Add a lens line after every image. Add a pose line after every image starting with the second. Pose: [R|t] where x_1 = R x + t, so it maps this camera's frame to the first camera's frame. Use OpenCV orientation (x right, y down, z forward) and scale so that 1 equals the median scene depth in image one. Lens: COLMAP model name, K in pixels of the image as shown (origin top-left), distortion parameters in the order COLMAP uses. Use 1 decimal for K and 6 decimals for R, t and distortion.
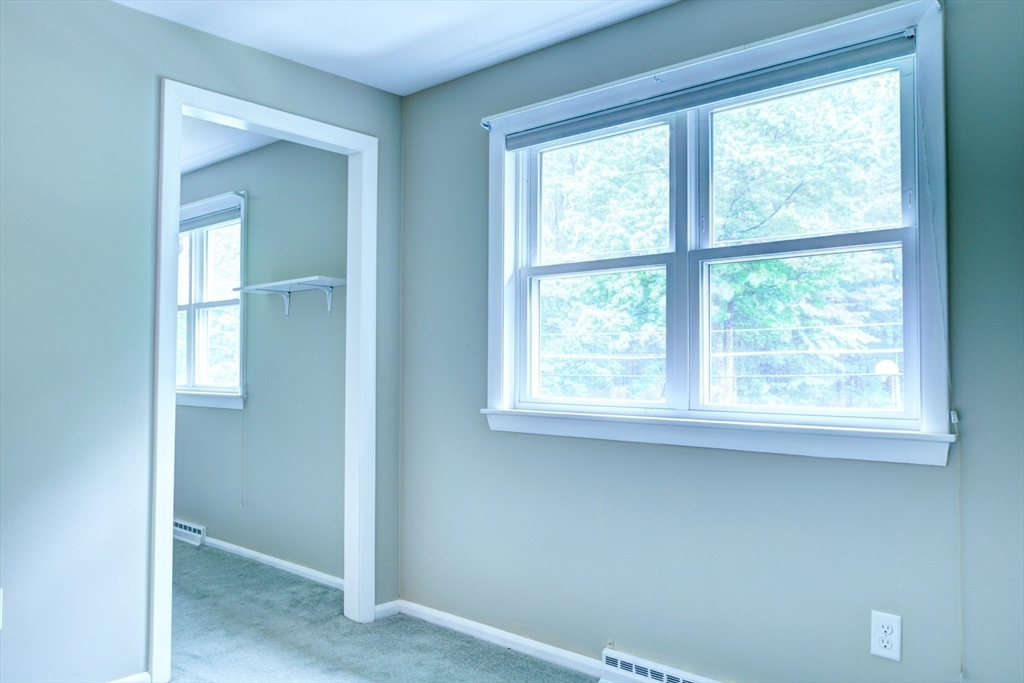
lens RADIAL K [[761.2, 0, 512.0], [0, 761.2, 341.5], [0, 0, 1]] dist [-0.019523, 0.017739]
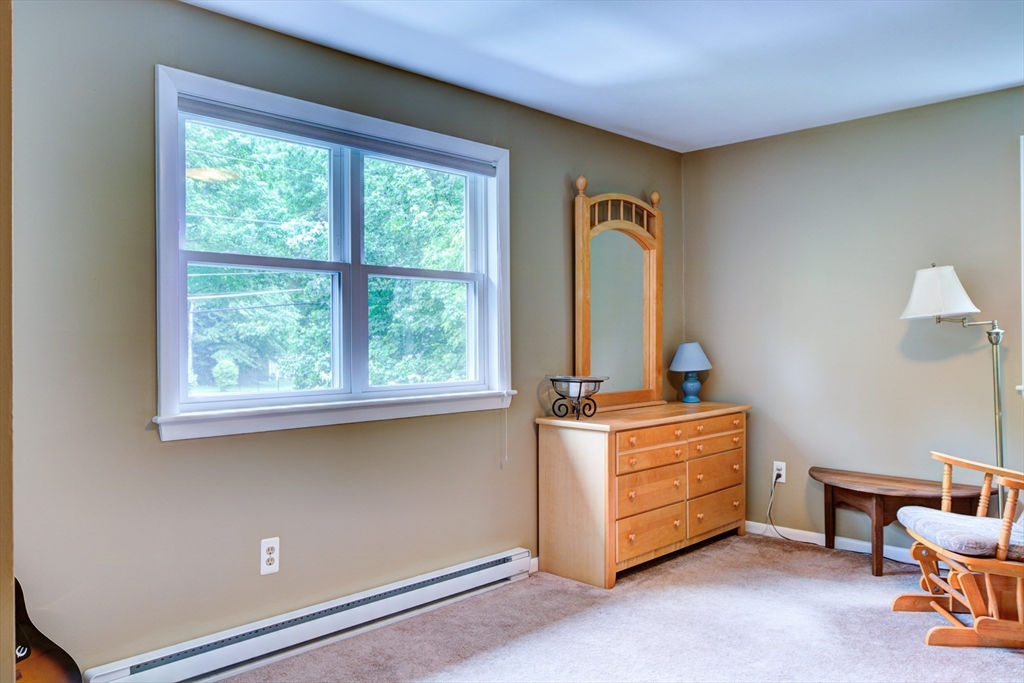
lens RADIAL K [[761.2, 0, 512.0], [0, 761.2, 341.5], [0, 0, 1]] dist [-0.019523, 0.017739]
pose [[0.067700, -0.021569, 0.997473, -0.937409], [-0.036154, 0.999057, 0.024057, -0.032225], [-0.997050, -0.037691, 0.066856, 0.627168]]
